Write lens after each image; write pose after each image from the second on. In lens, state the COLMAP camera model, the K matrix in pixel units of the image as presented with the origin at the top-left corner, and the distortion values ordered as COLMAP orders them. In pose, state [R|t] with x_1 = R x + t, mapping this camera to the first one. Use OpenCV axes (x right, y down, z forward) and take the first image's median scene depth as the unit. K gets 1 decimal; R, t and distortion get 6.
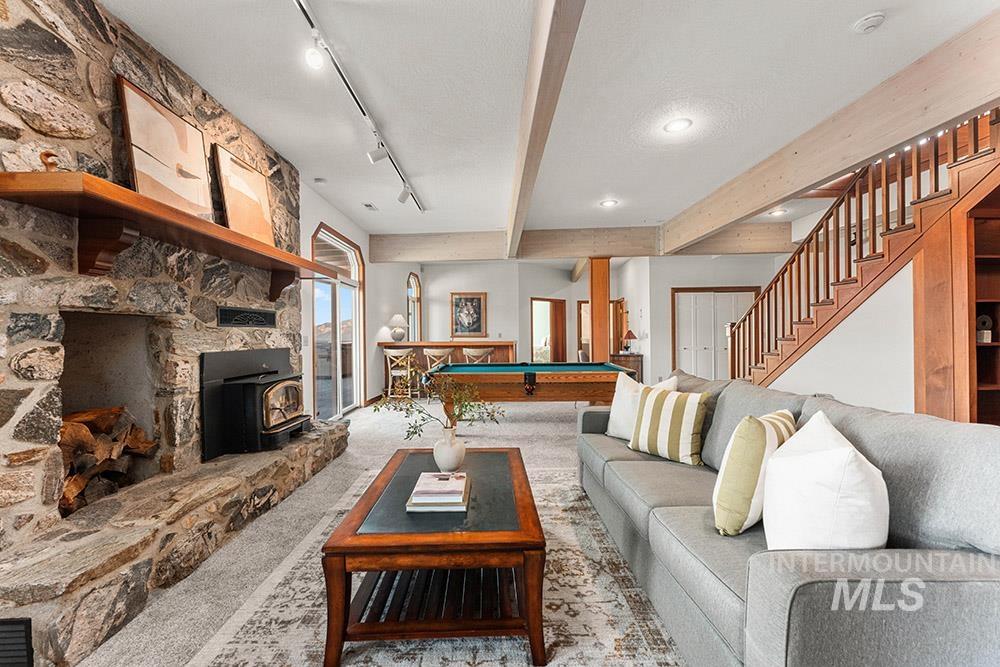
lens RADIAL K [[406.1, 0, 499.5], [0, 406.1, 332.6], [0, 0, 1]] dist [0.000291, 0.000109]
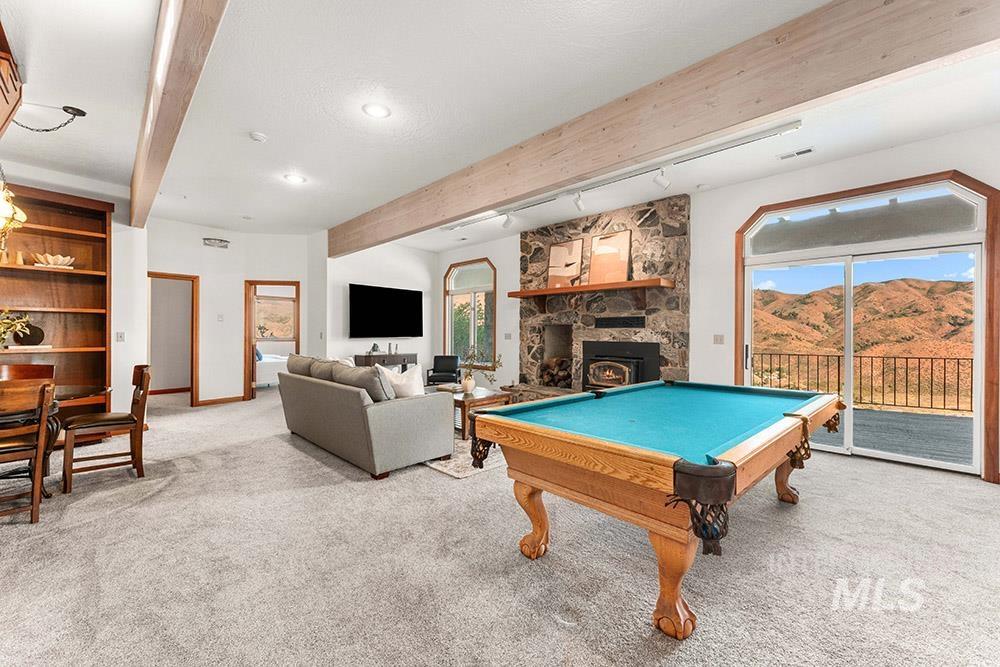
lens RADIAL K [[406.1, 0, 501.5], [0, 406.1, 333.1], [0, 0, 1]] dist [0.000291, 0.000109]
pose [[-0.732867, 0.006796, -0.680338, 1.067849], [0.002347, 0.999969, 0.007461, -0.007718], [0.680368, 0.003871, -0.732860, 2.306744]]
